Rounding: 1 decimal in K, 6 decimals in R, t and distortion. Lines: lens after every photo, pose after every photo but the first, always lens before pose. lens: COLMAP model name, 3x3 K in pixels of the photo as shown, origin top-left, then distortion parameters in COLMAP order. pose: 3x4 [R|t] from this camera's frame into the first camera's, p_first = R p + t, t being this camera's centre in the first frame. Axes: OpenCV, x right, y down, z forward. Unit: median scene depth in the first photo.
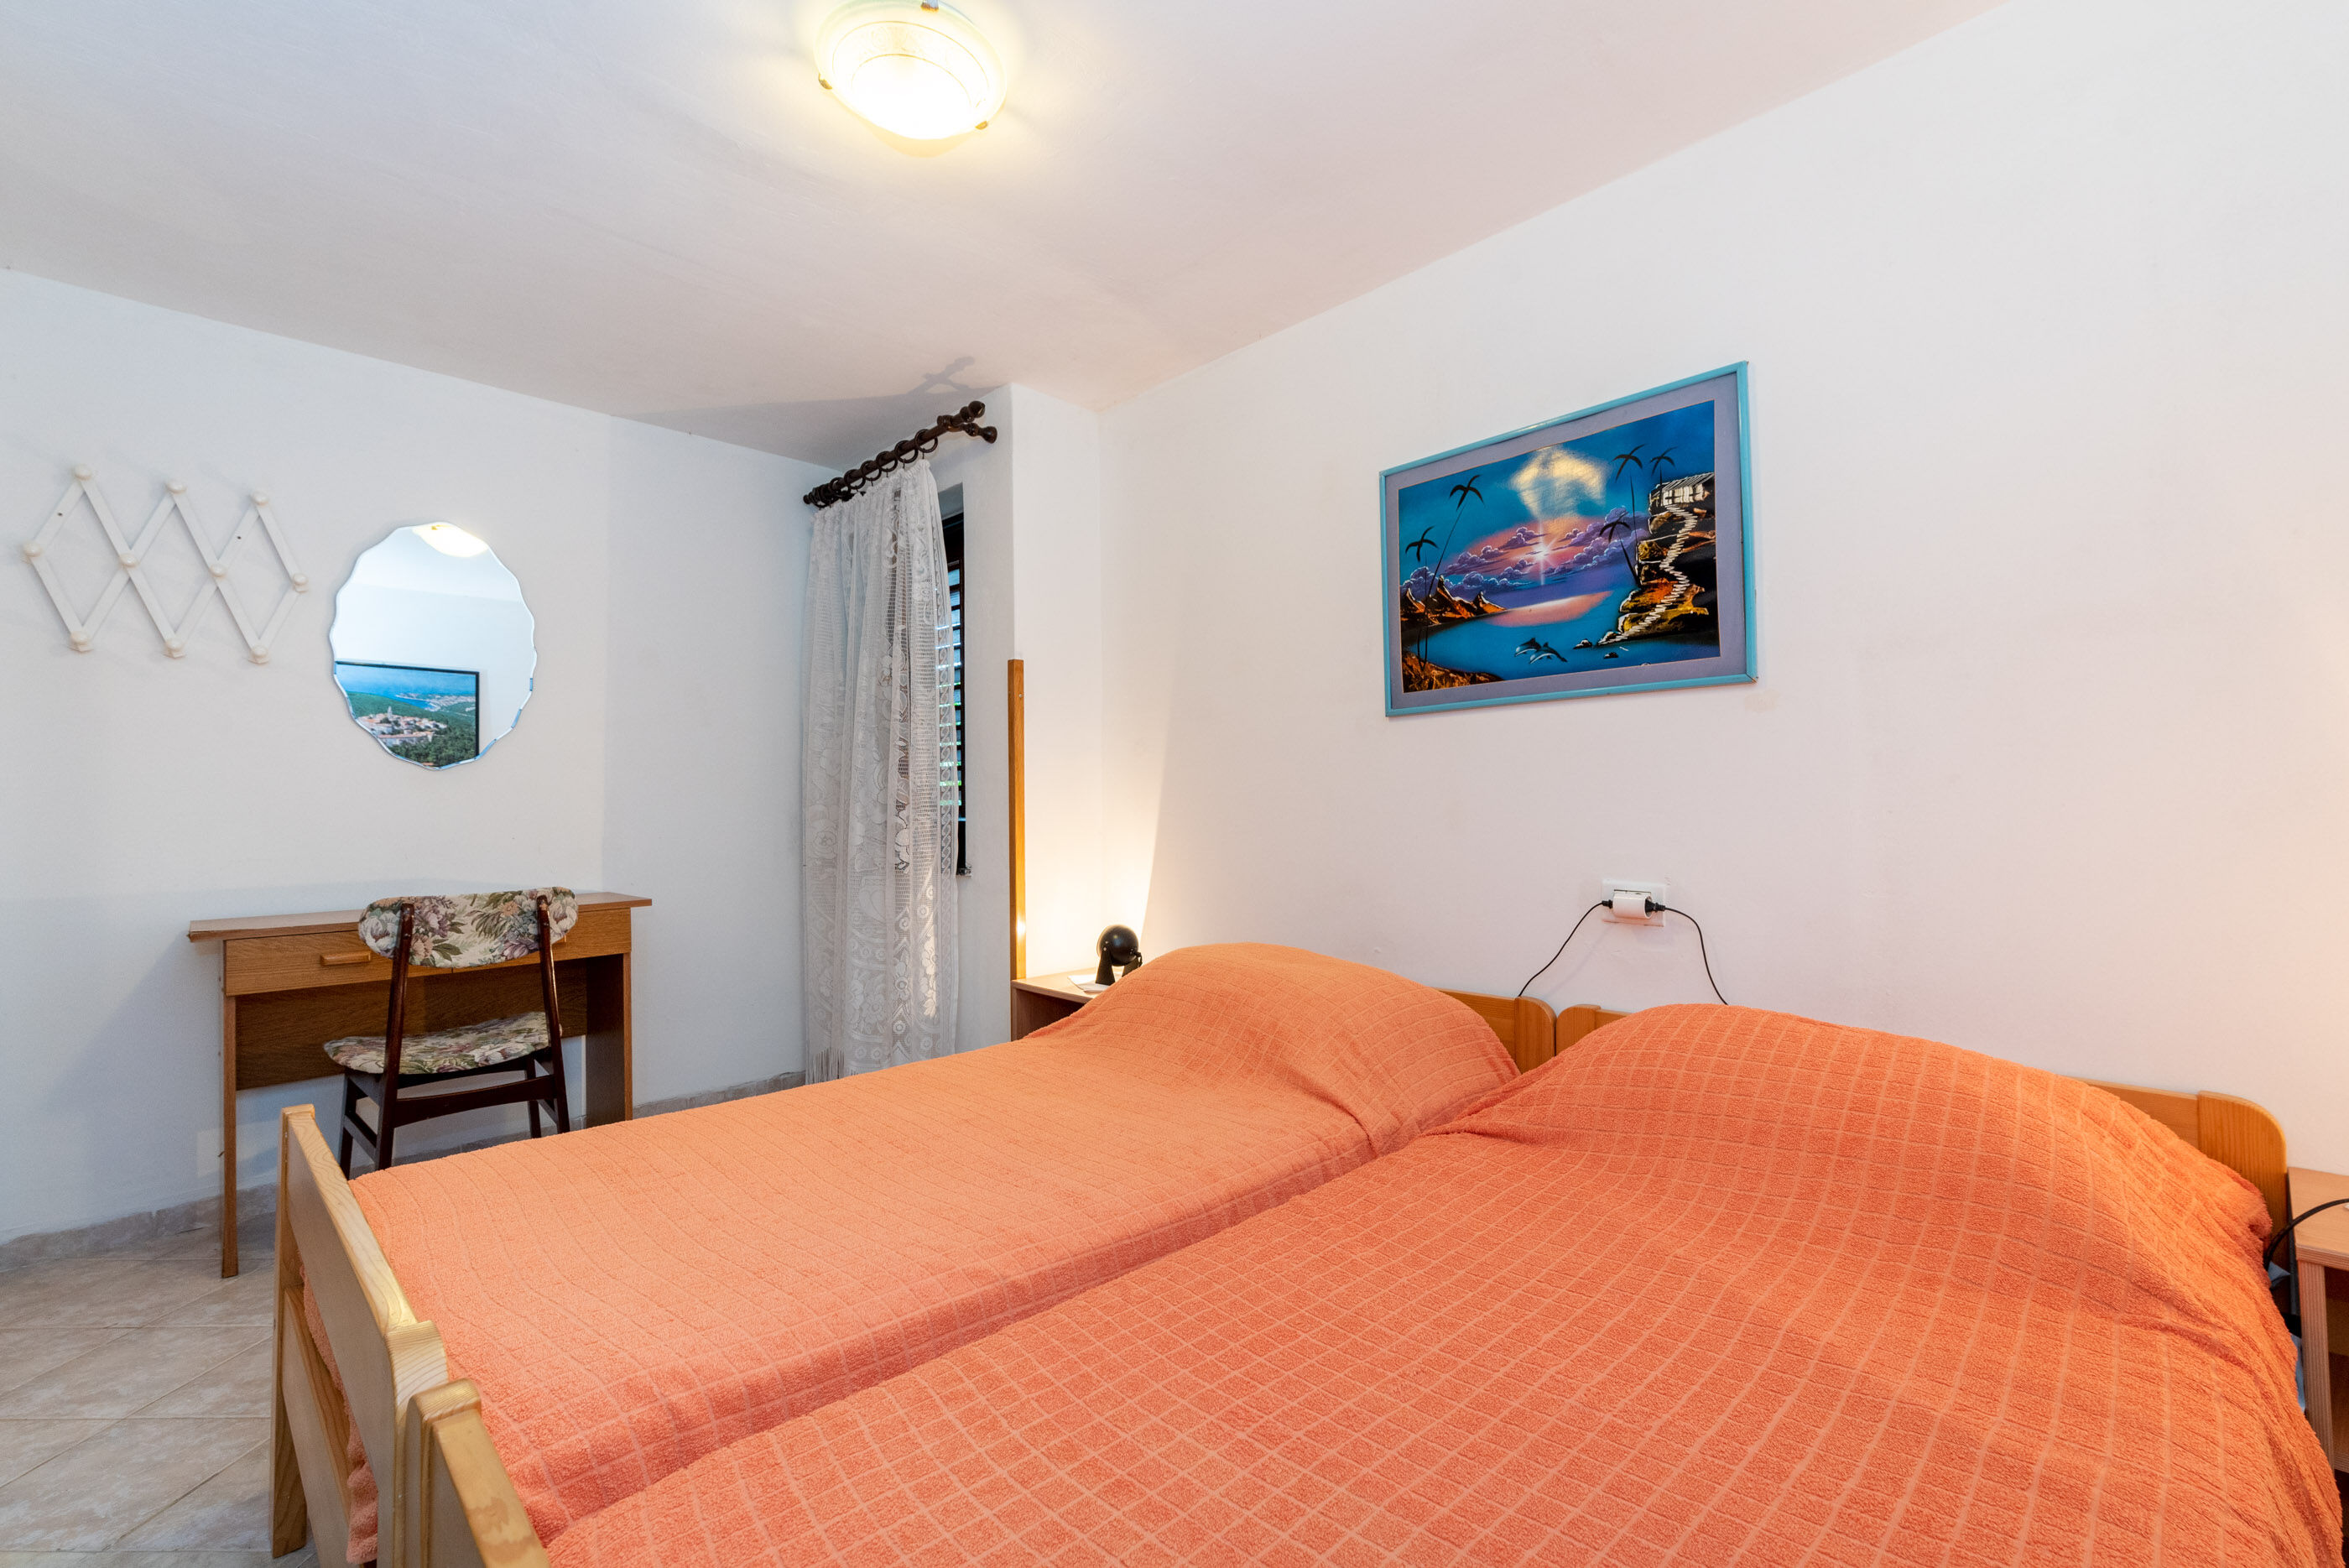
lens RADIAL K [[996.2, 0, 1175.0], [0, 996.2, 780.6], [0, 0, 1]] dist [-0.000618, -0.000868]
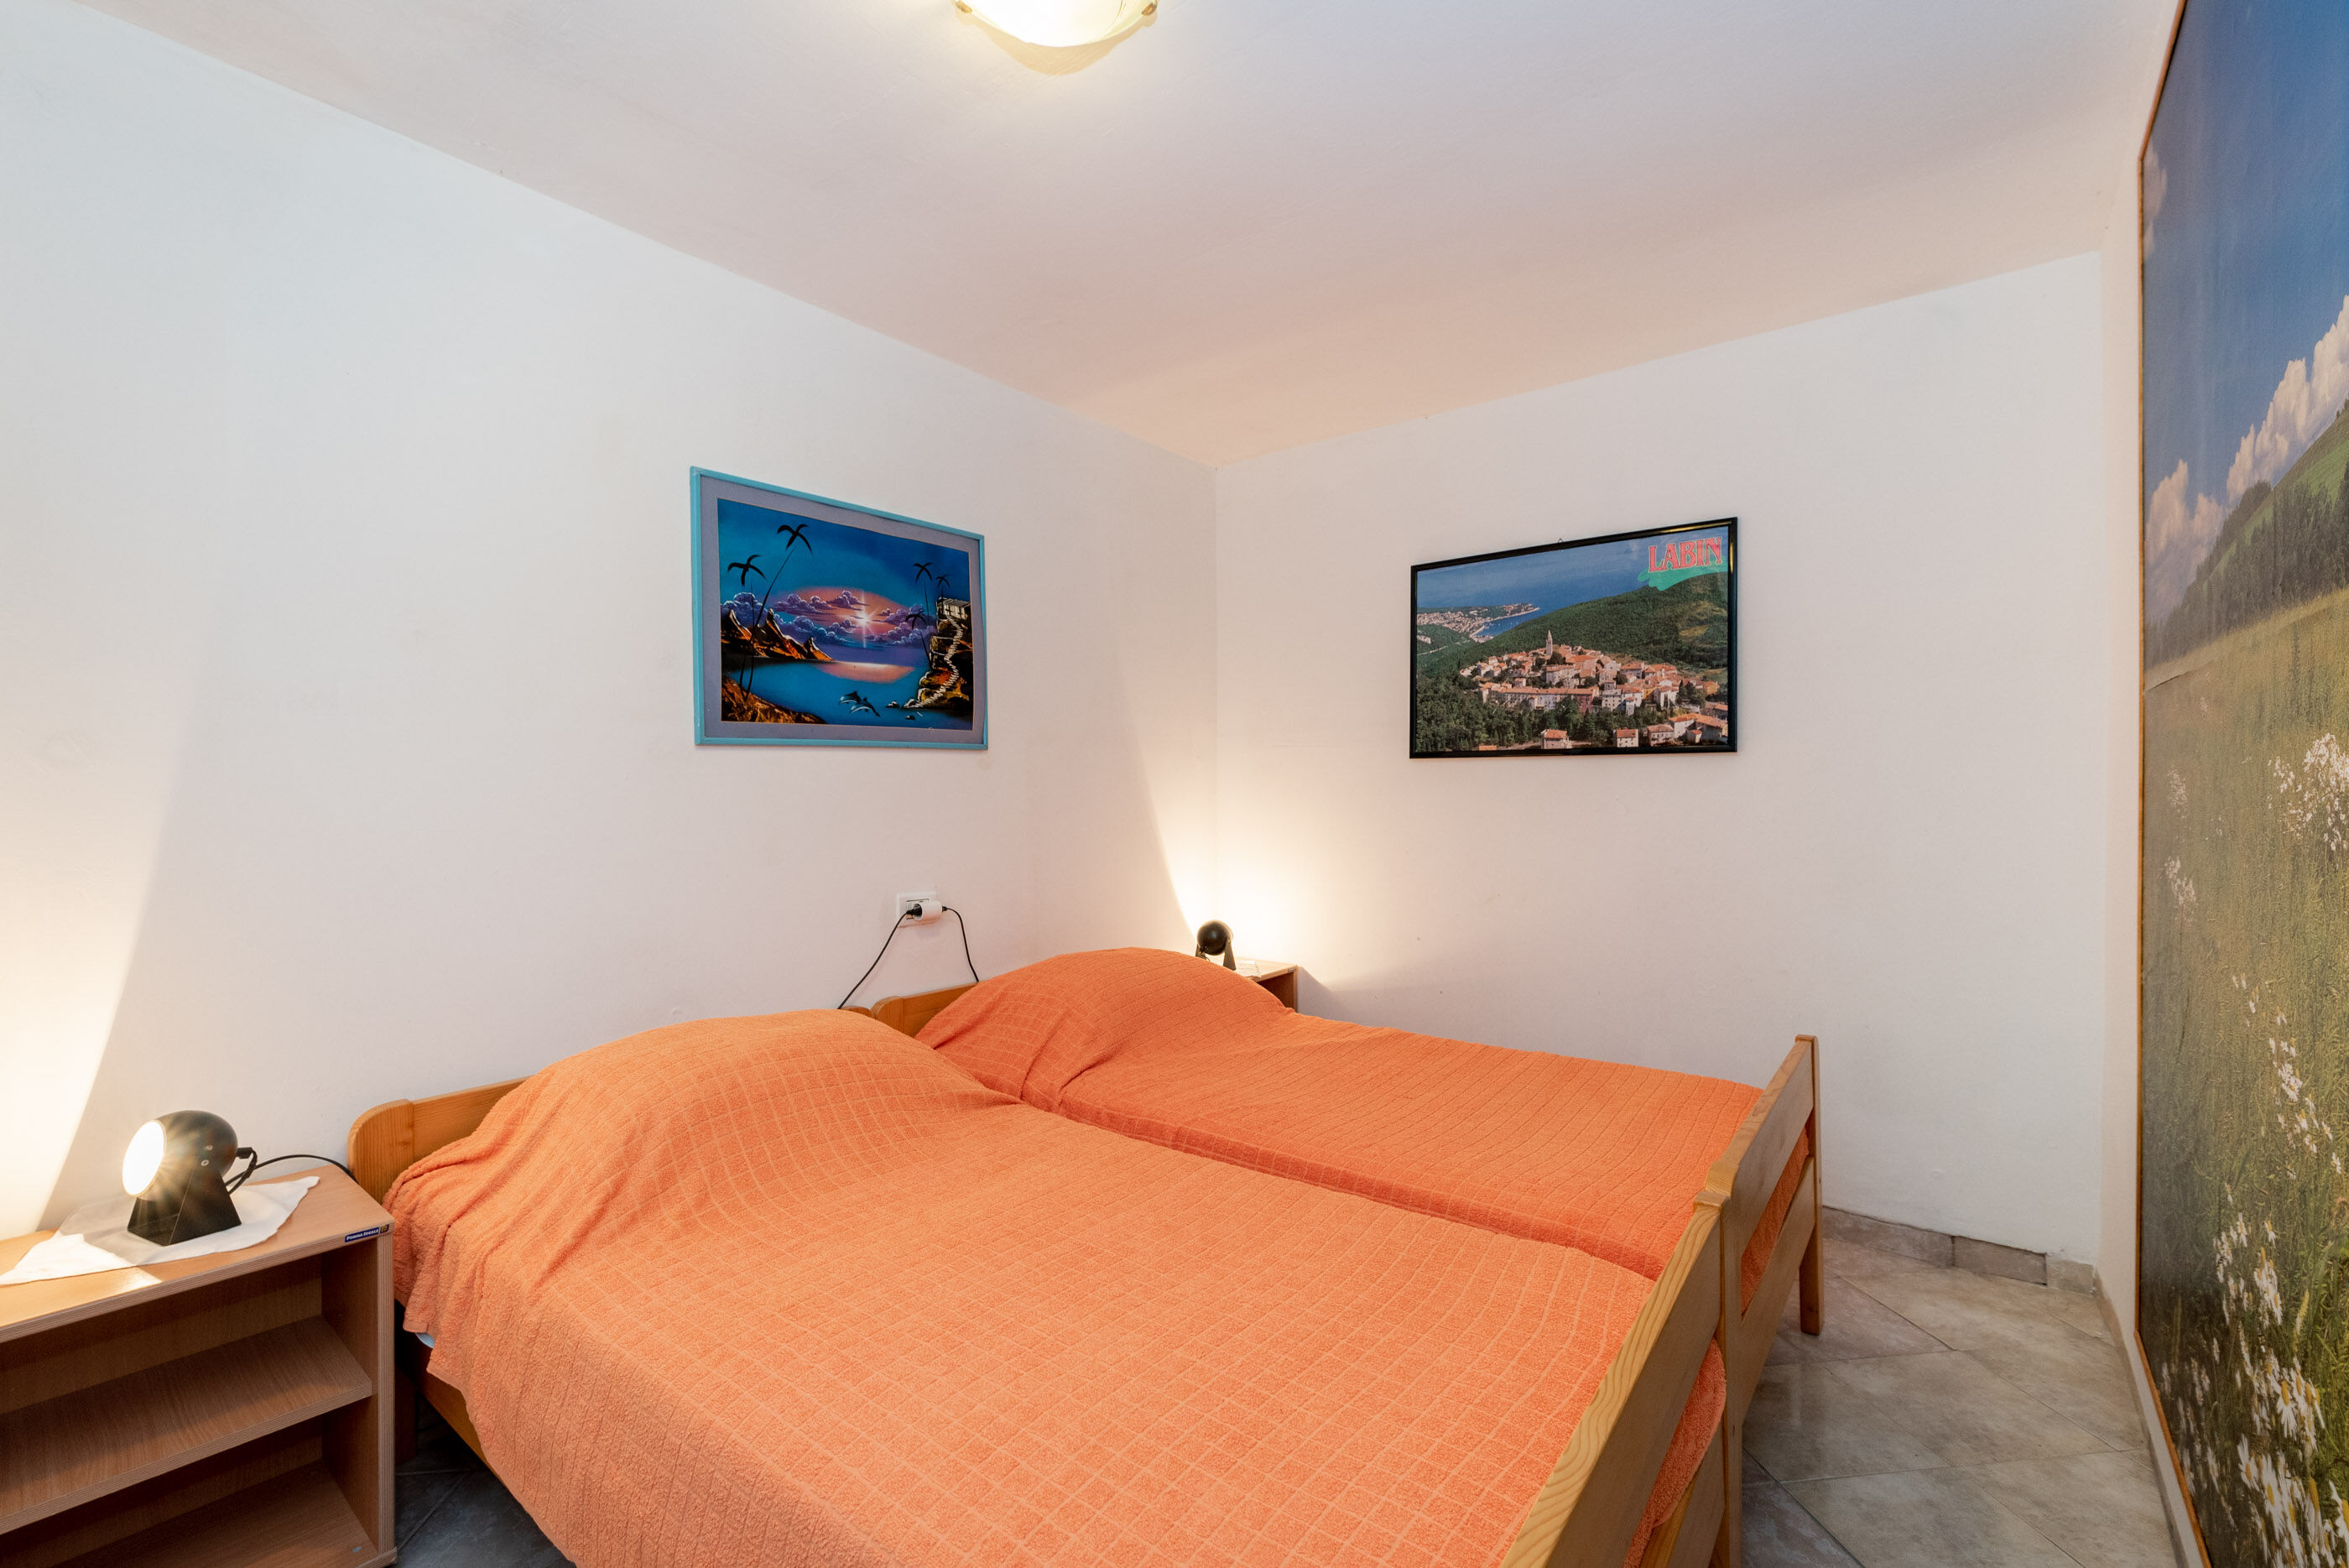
lens RADIAL K [[996.2, 0, 1175.0], [0, 996.2, 793.8], [0, 0, 1]] dist [-0.000618, -0.000868]
pose [[-0.133959, 0.002976, 0.990982, -0.819649], [-0.015485, 0.999867, -0.005096, -0.024520], [-0.990866, -0.016028, -0.133896, 0.779812]]
